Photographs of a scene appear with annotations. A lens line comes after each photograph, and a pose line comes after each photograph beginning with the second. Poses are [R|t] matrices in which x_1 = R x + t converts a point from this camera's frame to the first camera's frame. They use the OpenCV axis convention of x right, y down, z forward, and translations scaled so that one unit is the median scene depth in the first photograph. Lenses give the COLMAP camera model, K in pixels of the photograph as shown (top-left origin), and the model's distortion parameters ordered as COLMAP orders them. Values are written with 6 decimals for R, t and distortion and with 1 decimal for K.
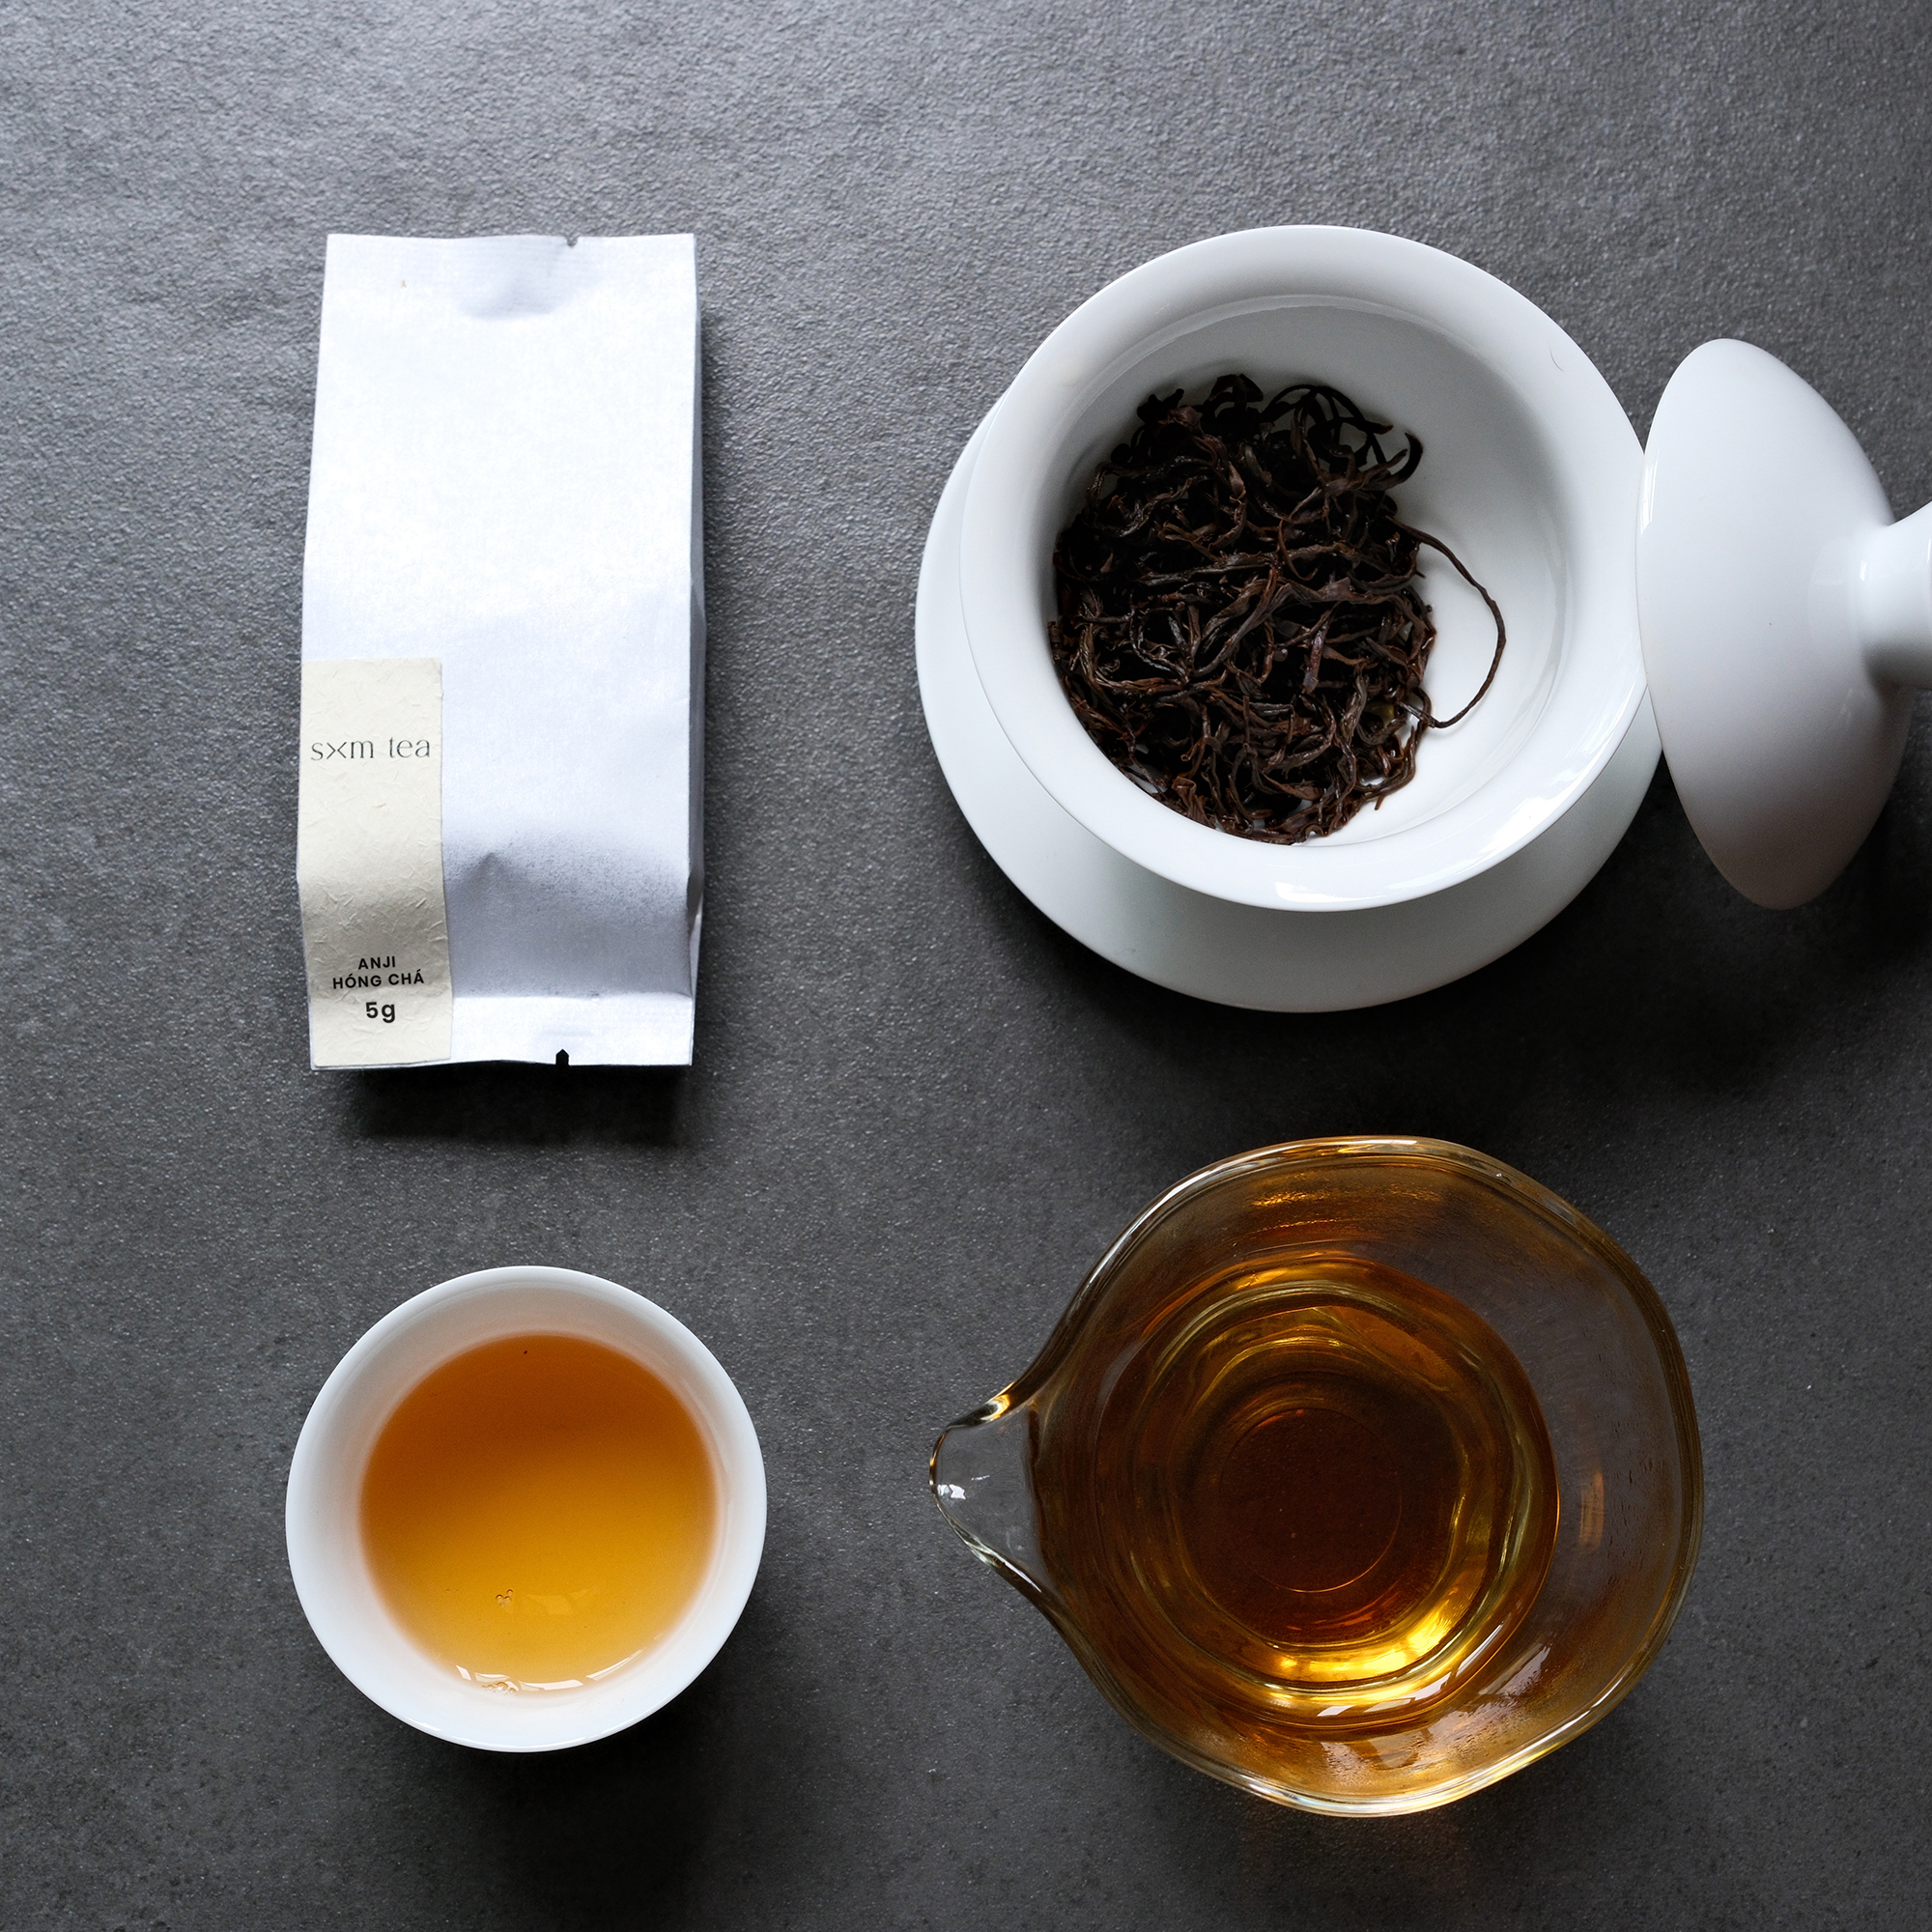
lens RADIAL K [[3358.3, 0, 966.0], [0, 3358.3, 966.0], [0, 0, 1]] dist [-0.000480, 0.014708]
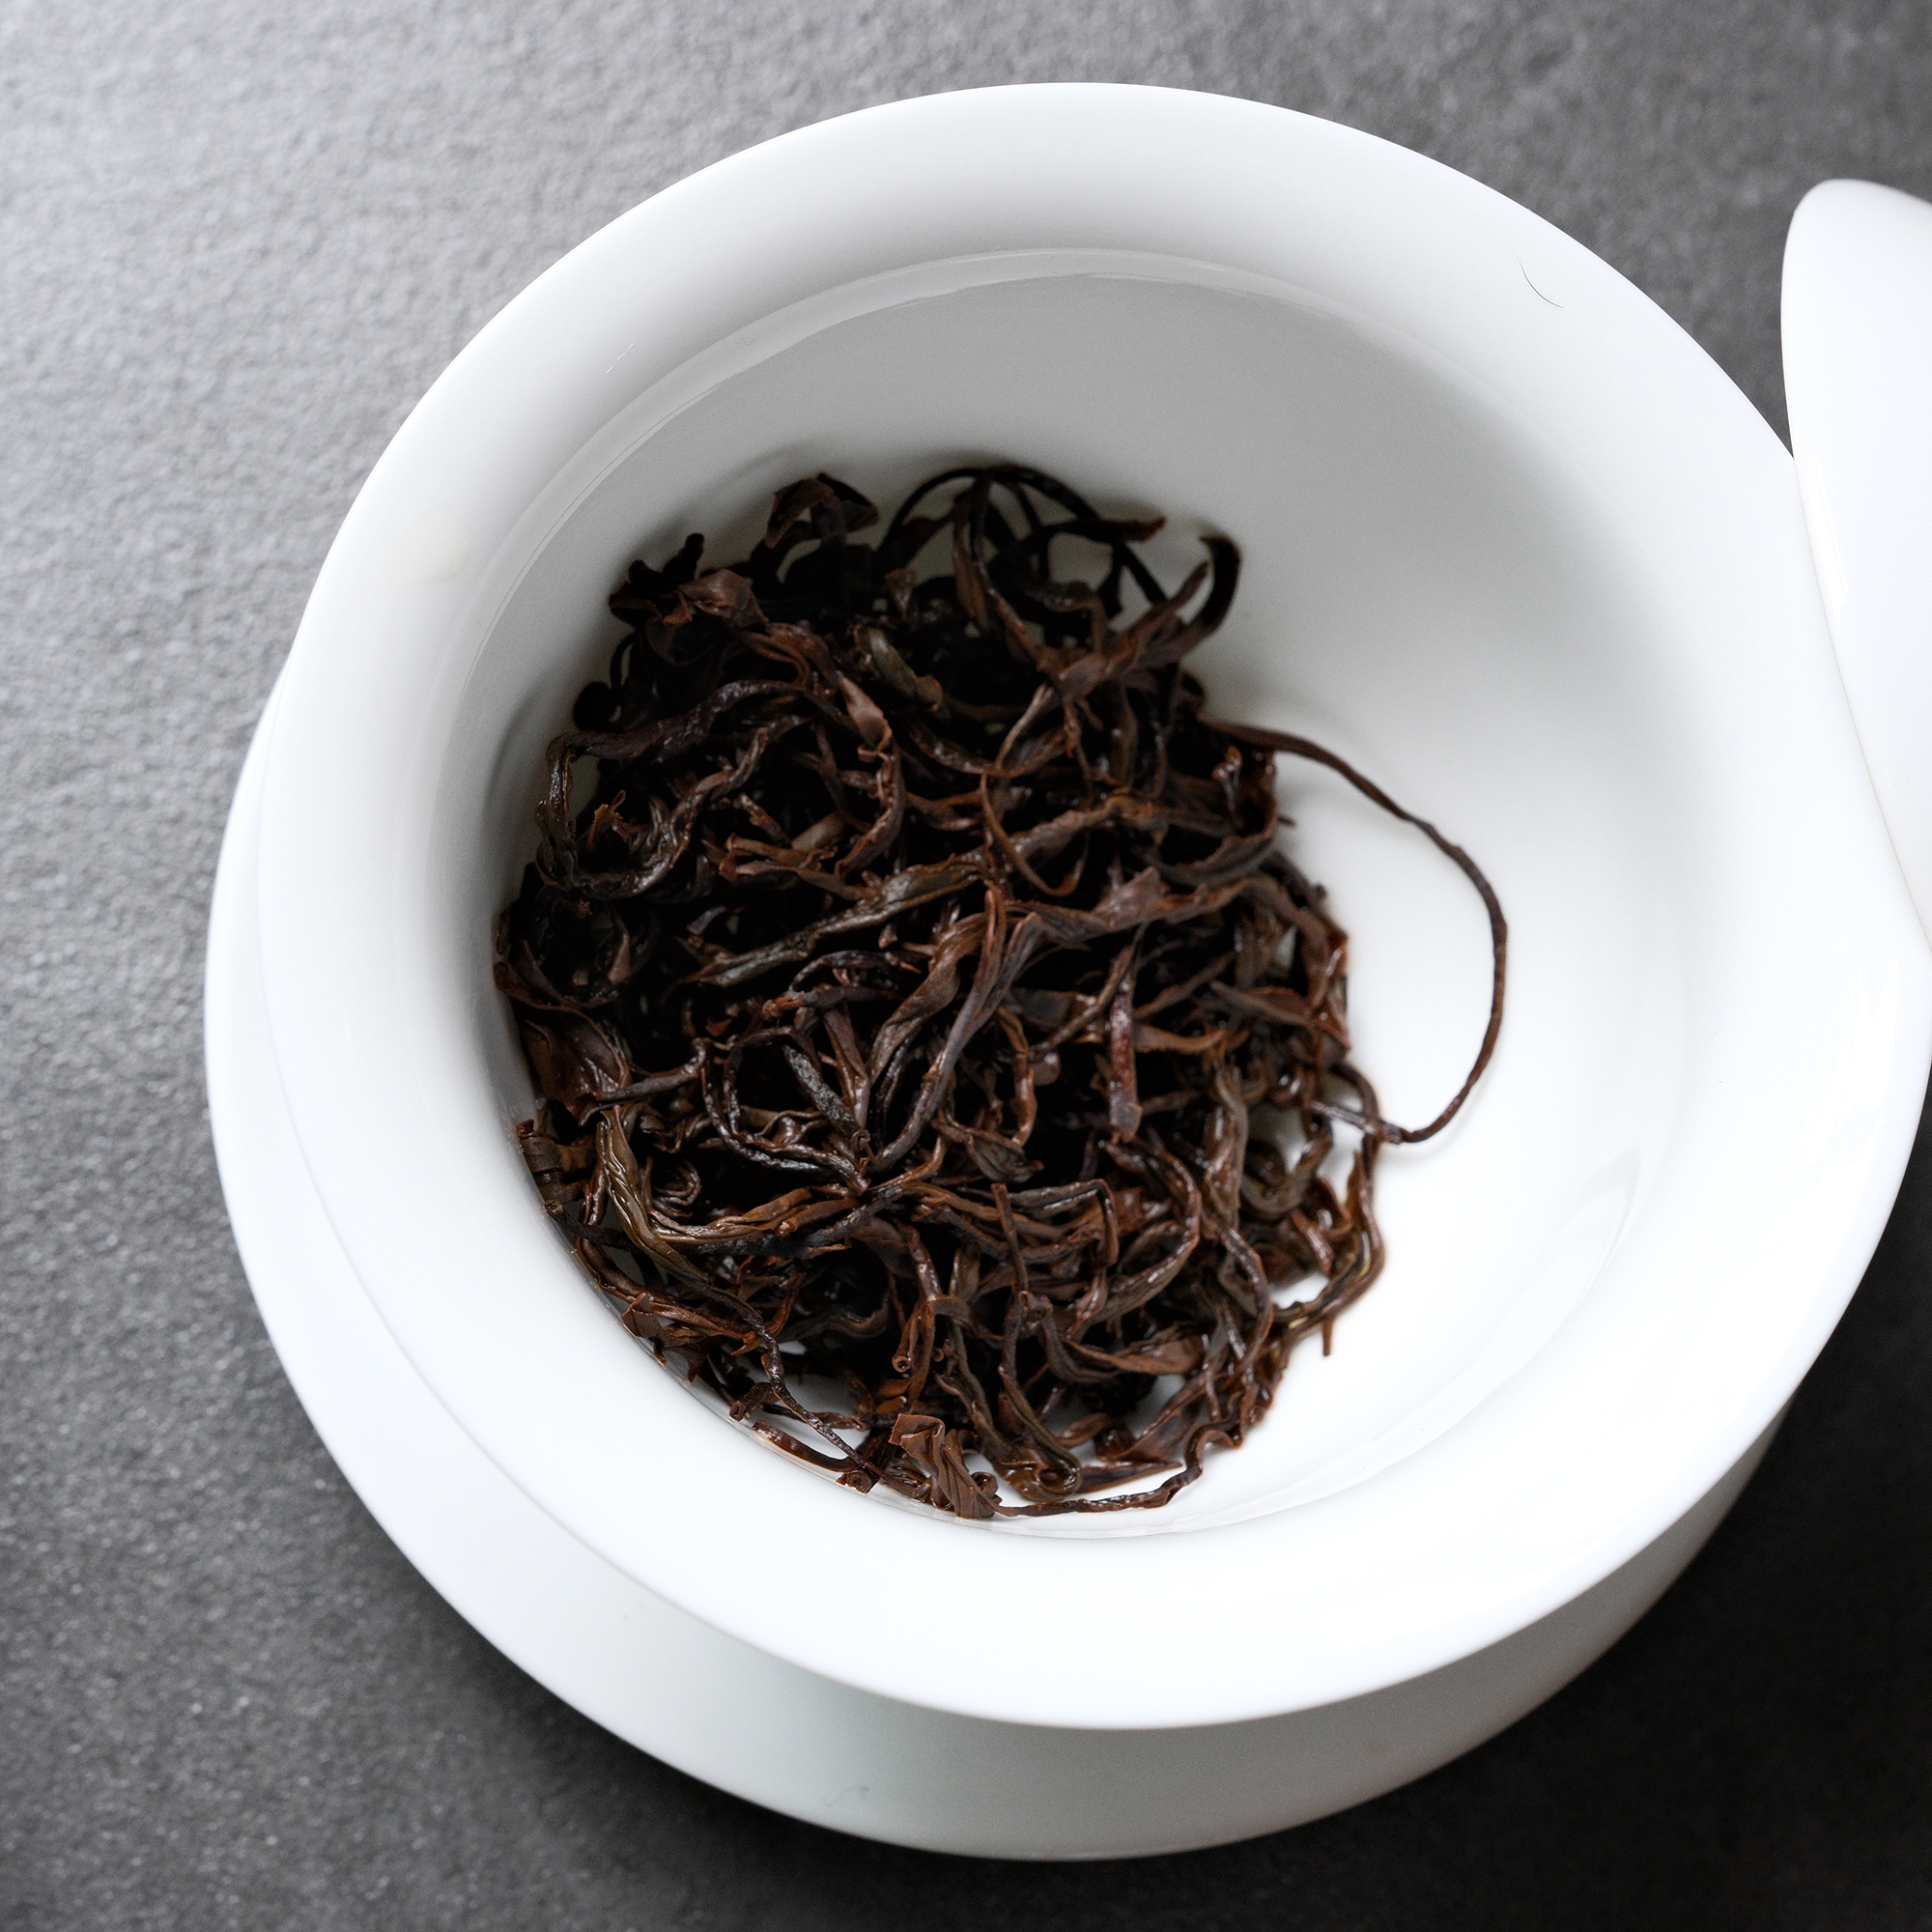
lens RADIAL K [[5494.2, 0, 966.0], [0, 5494.2, 966.0], [0, 0, 1]] dist [0.033800, -0.843513]
pose [[0.969787, -0.217763, 0.109963, 0.006122], [0.227245, 0.970333, -0.082548, -0.042976], [-0.088725, 0.105042, 0.990502, 0.250462]]
